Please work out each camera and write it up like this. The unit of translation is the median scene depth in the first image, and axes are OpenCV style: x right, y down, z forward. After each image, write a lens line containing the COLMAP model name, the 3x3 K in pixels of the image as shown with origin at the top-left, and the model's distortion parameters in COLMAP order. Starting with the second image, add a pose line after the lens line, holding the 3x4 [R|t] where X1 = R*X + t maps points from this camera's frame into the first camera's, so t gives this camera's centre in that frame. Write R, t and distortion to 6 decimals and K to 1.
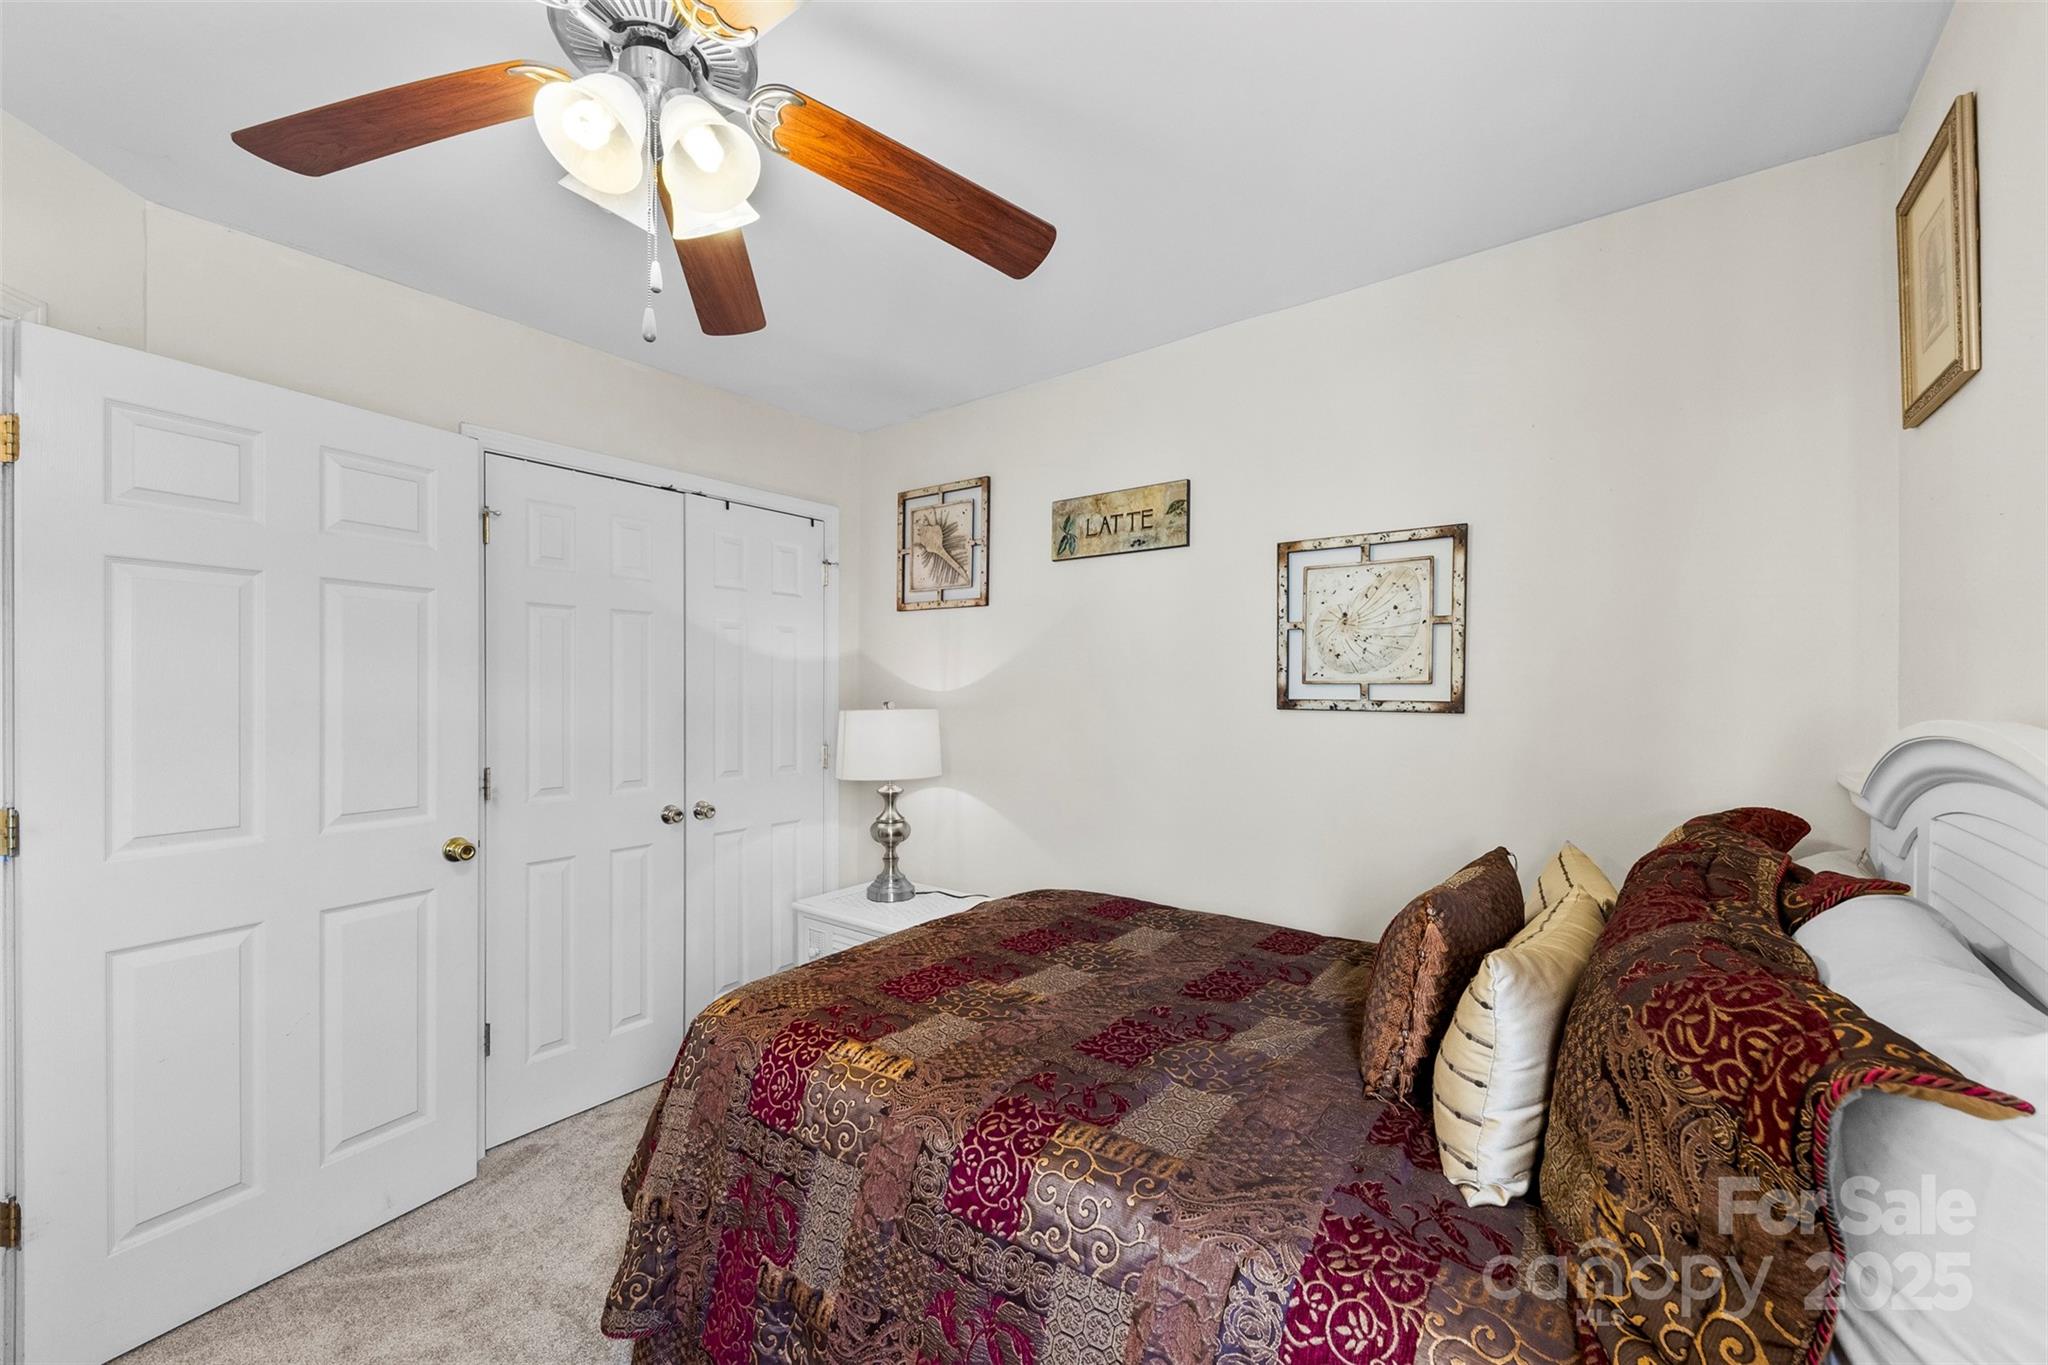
lens RADIAL K [[814.0, 0, 1022.5], [0, 814.0, 684.5], [0, 0, 1]] dist [0.010533, -0.000108]
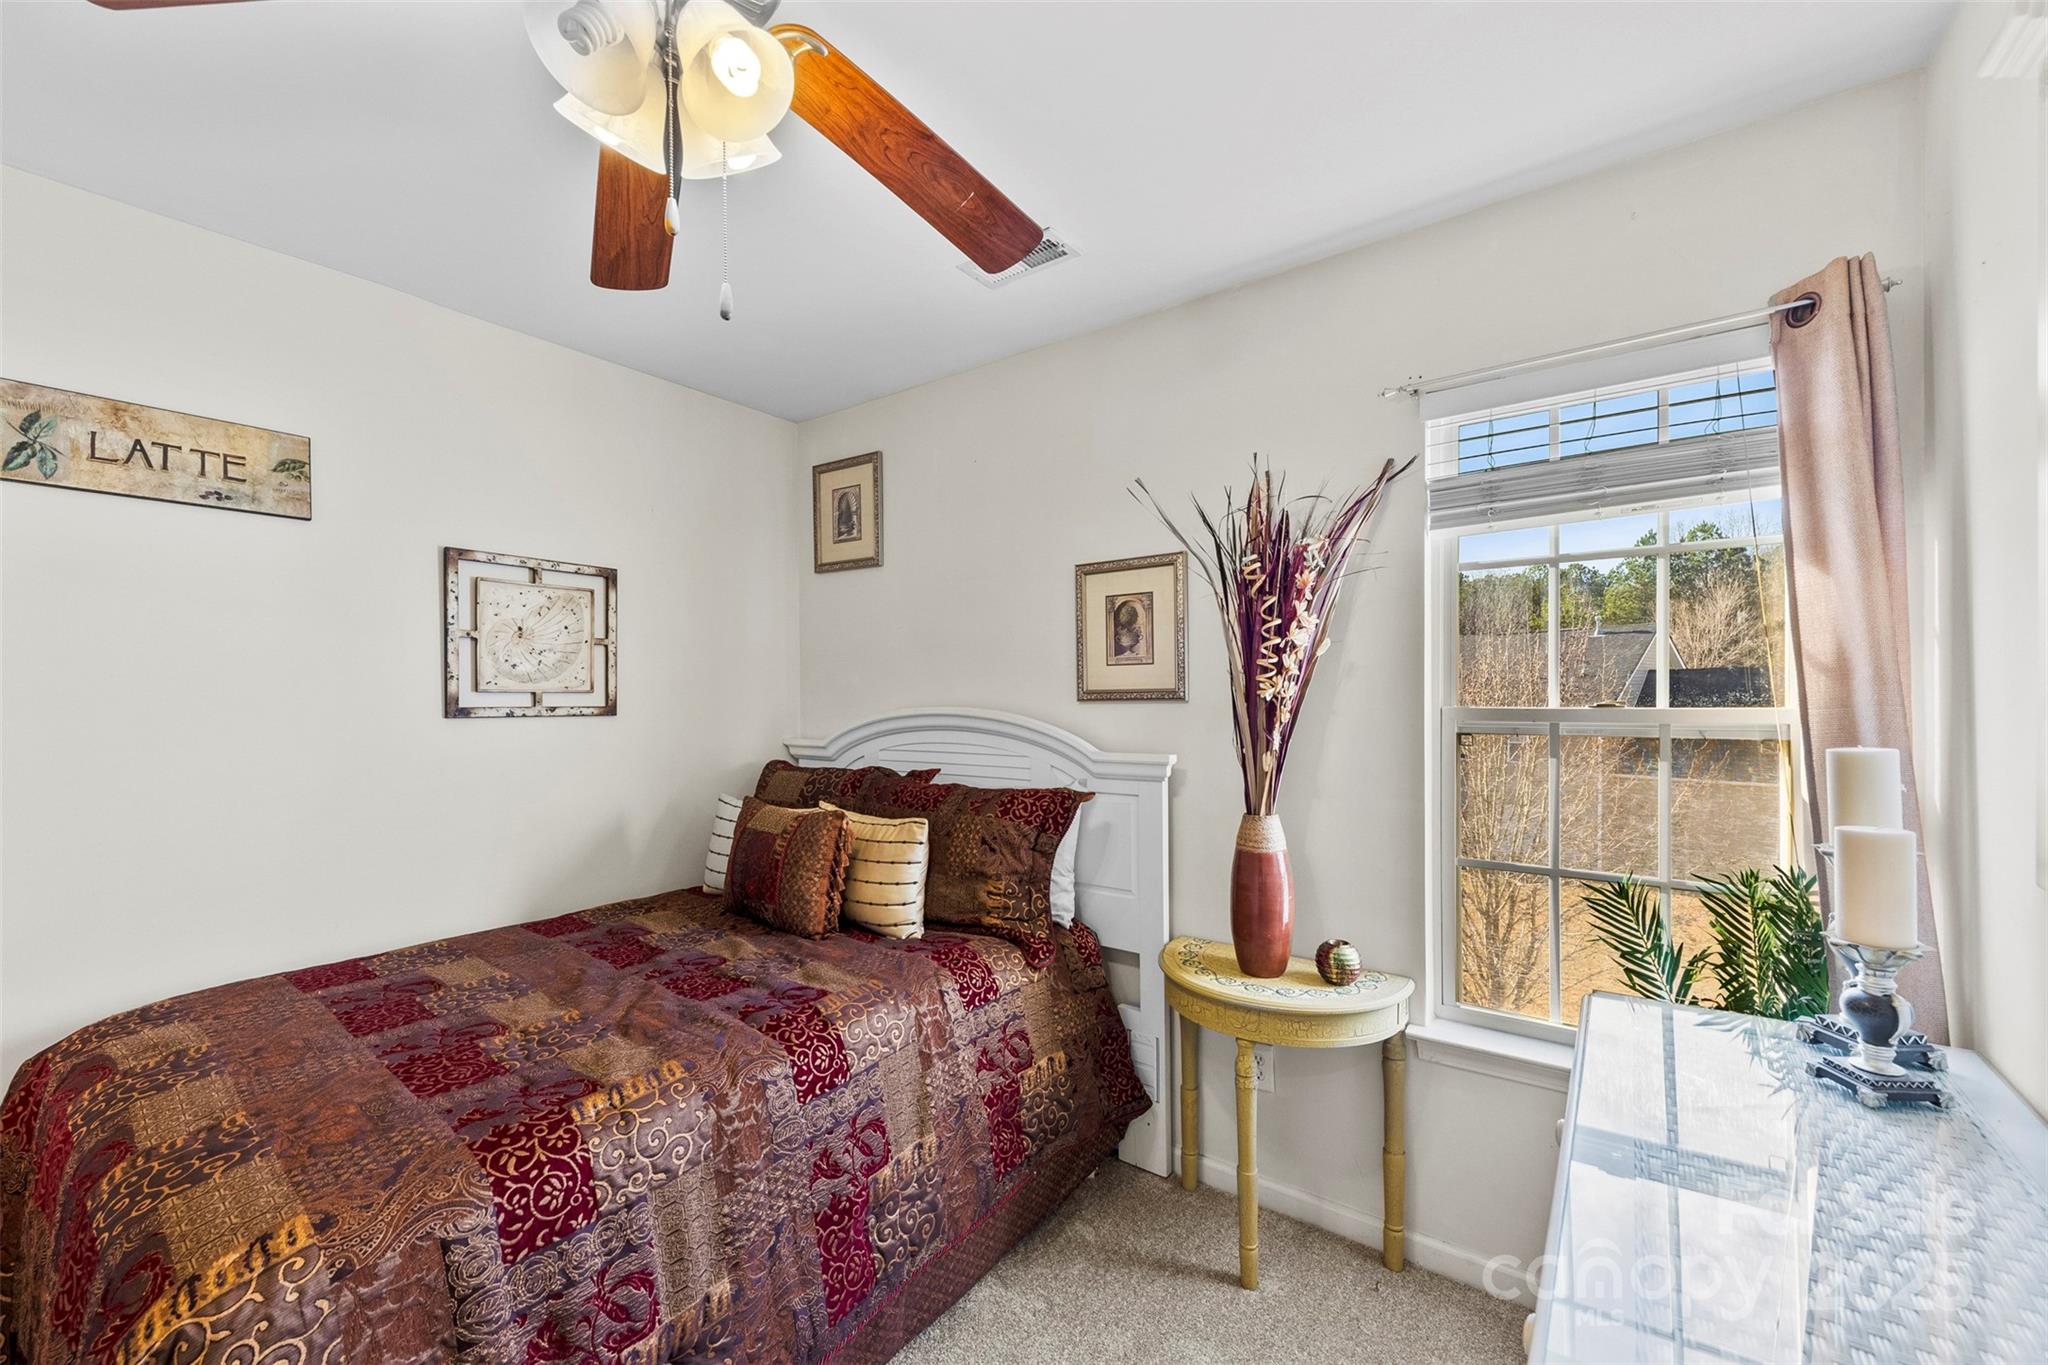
lens RADIAL K [[814.0, 0, 1025.7], [0, 814.0, 682.7], [0, 0, 1]] dist [0.010533, -0.000108]
pose [[-0.029779, 0.015754, 0.999432, -0.724204], [0.000303, 0.999876, -0.015752, 0.004030], [-0.999556, -0.000167, -0.029780, 0.363241]]
